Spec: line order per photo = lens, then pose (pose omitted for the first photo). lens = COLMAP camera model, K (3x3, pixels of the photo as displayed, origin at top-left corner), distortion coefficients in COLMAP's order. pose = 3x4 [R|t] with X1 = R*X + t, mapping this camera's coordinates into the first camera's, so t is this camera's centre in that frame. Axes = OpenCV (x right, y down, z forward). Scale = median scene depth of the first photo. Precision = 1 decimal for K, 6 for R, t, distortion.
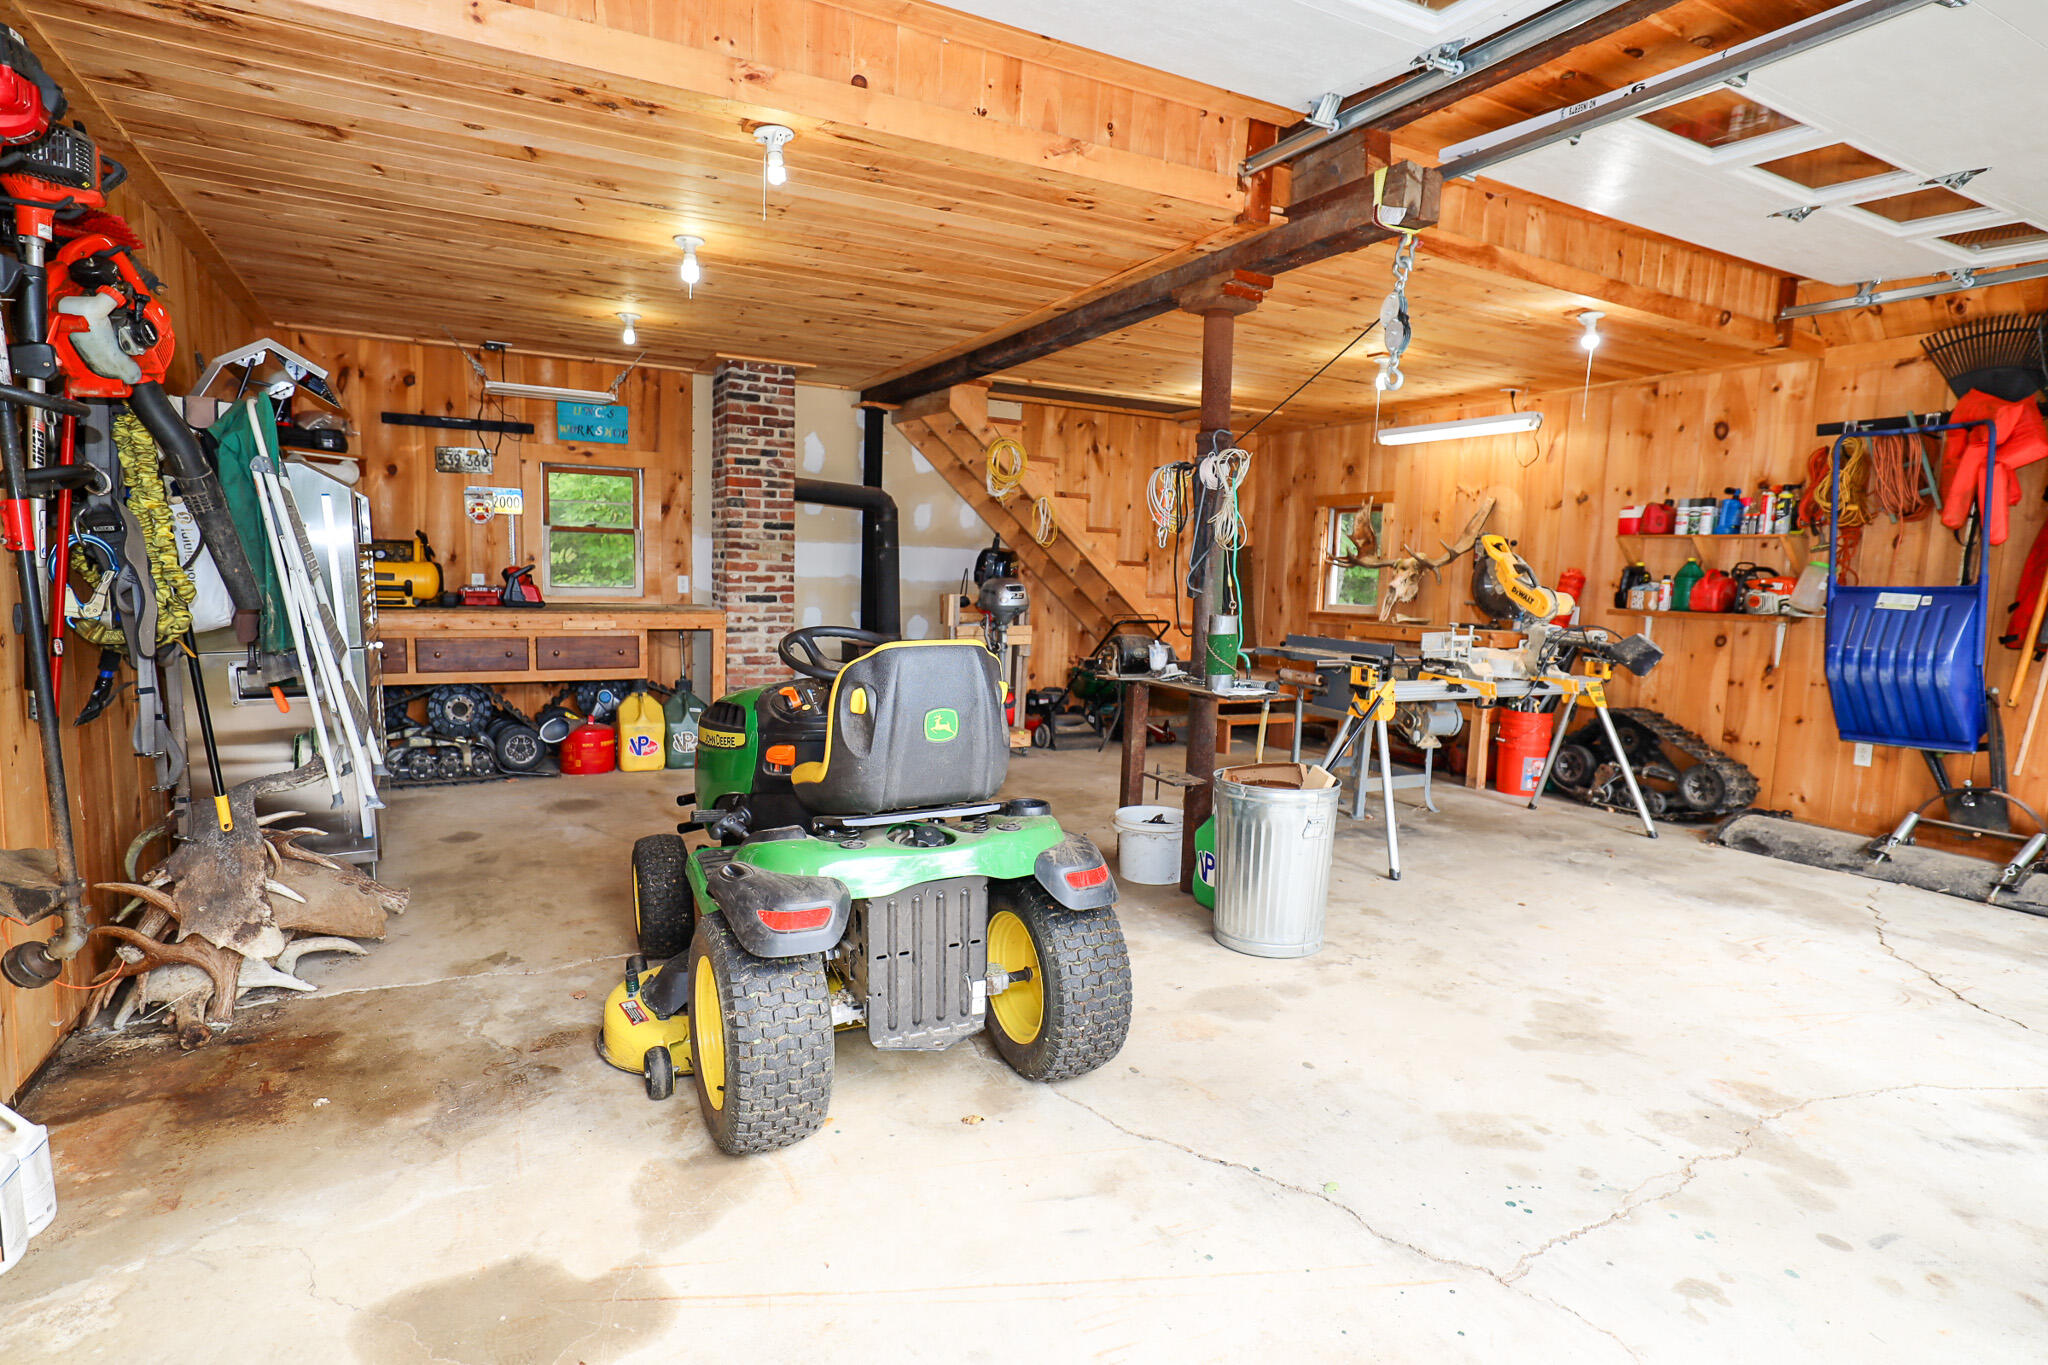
lens RADIAL K [[1051.8, 0, 1027.3], [0, 1051.8, 697.8], [0, 0, 1]] dist [-0.004702, 0.000397]
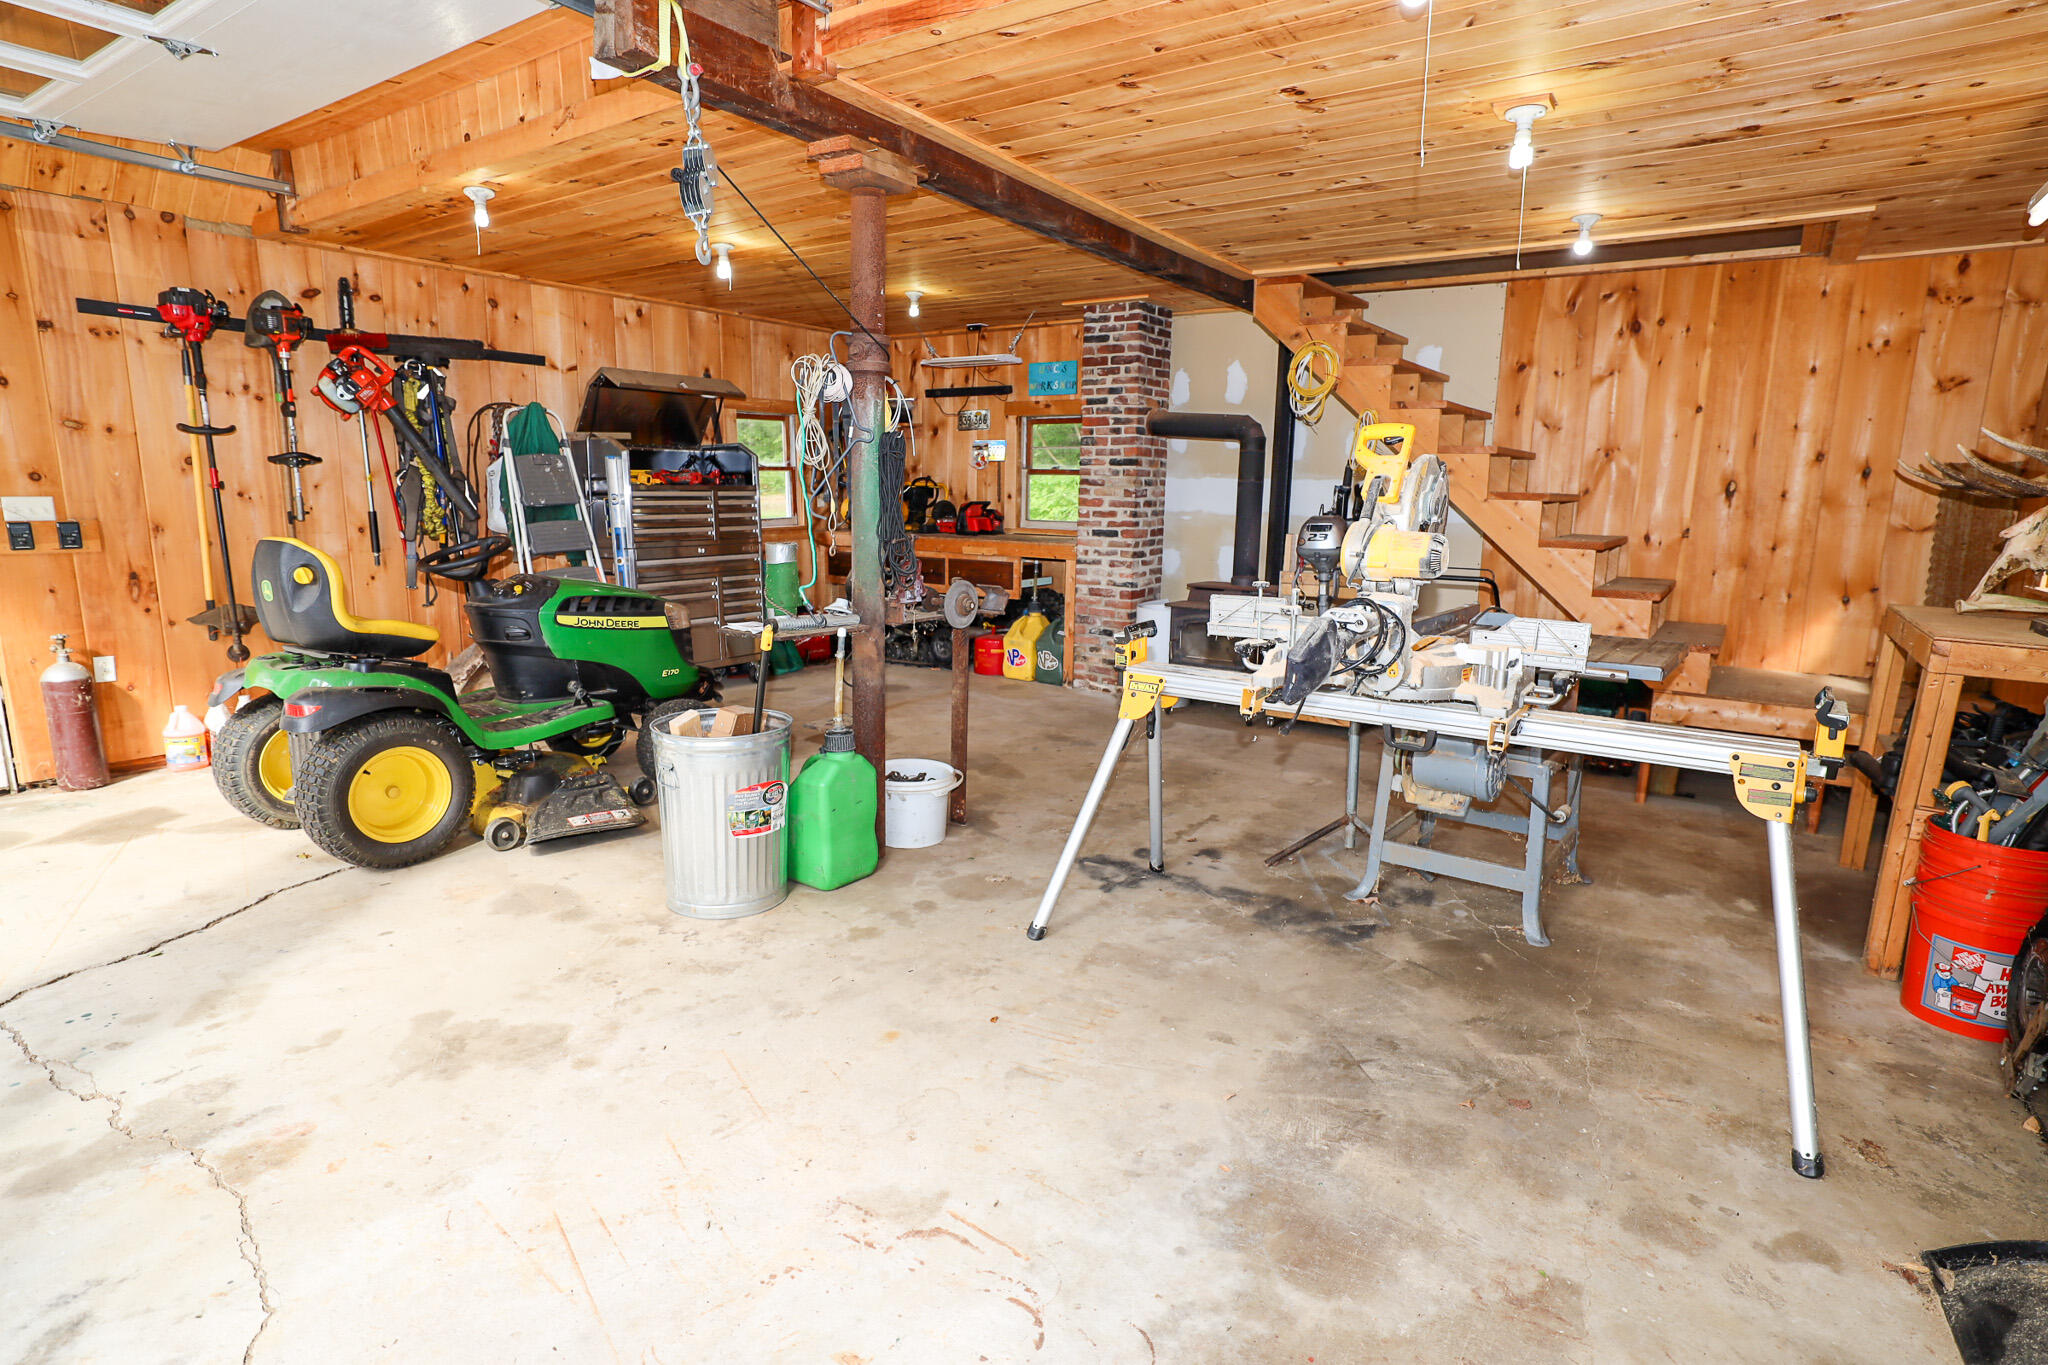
lens RADIAL K [[1051.8, 0, 1023.3], [0, 1051.8, 673.7], [0, 0, 1]] dist [-0.004702, 0.000397]
pose [[0.453128, 0.135537, -0.881082, 0.654139], [-0.119159, 0.988714, 0.090812, -0.042664], [0.883446, 0.063839, 0.464164, 0.463985]]
